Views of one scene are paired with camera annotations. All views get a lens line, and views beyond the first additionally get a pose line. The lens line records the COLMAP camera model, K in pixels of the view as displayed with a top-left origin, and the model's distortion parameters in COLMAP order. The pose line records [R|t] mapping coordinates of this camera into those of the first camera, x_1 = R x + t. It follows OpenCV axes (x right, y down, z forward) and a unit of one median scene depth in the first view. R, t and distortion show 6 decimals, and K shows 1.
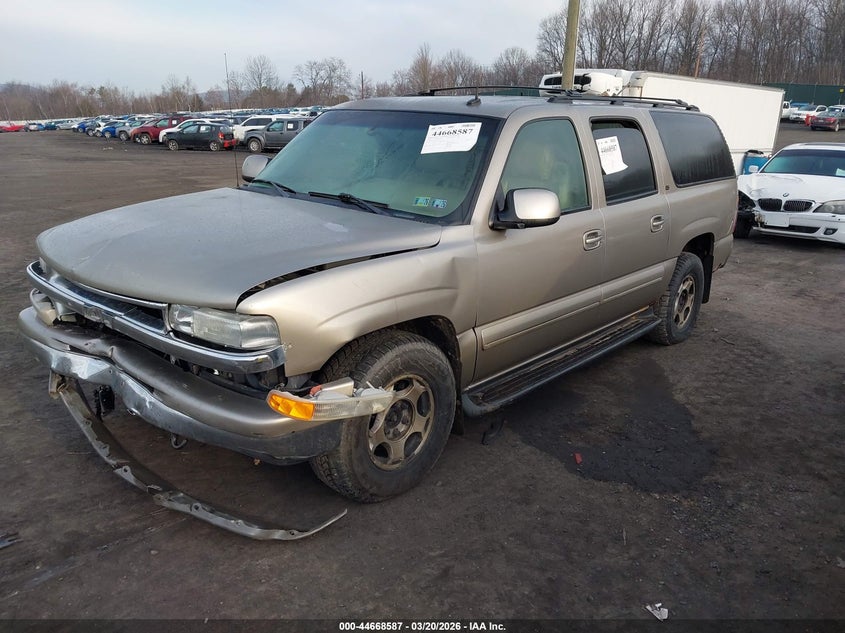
lens RADIAL K [[651.4, 0, 422.5], [0, 651.4, 316.5], [0, 0, 1]] dist [0.038311, -0.001047]
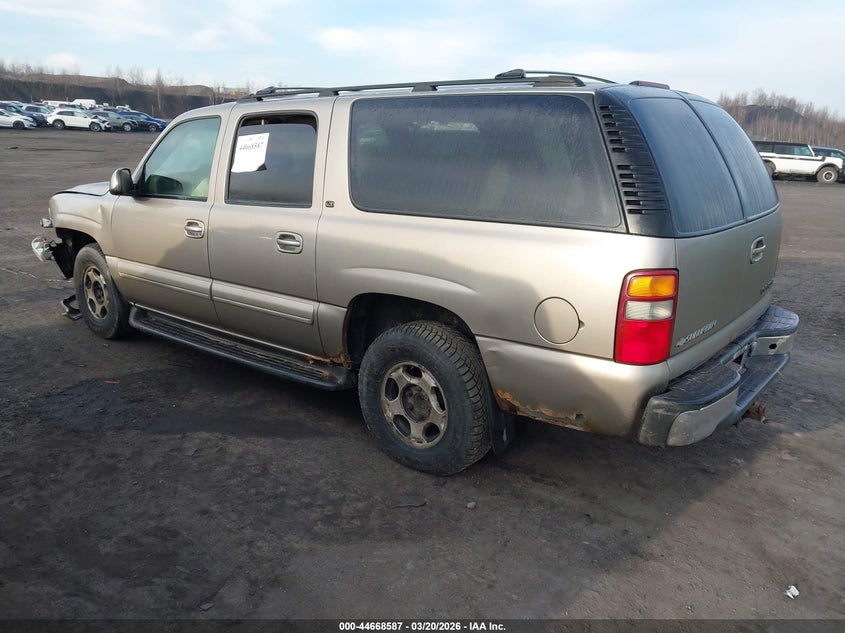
lens RADIAL K [[651.4, 0, 422.5], [0, 651.4, 316.5], [0, 0, 1]] dist [0.038311, -0.001047]
pose [[0.034003, 0.232504, -0.972001, 1.213544], [-0.286030, 0.934146, 0.213443, -0.289399], [0.957617, 0.270764, 0.098267, 1.165143]]
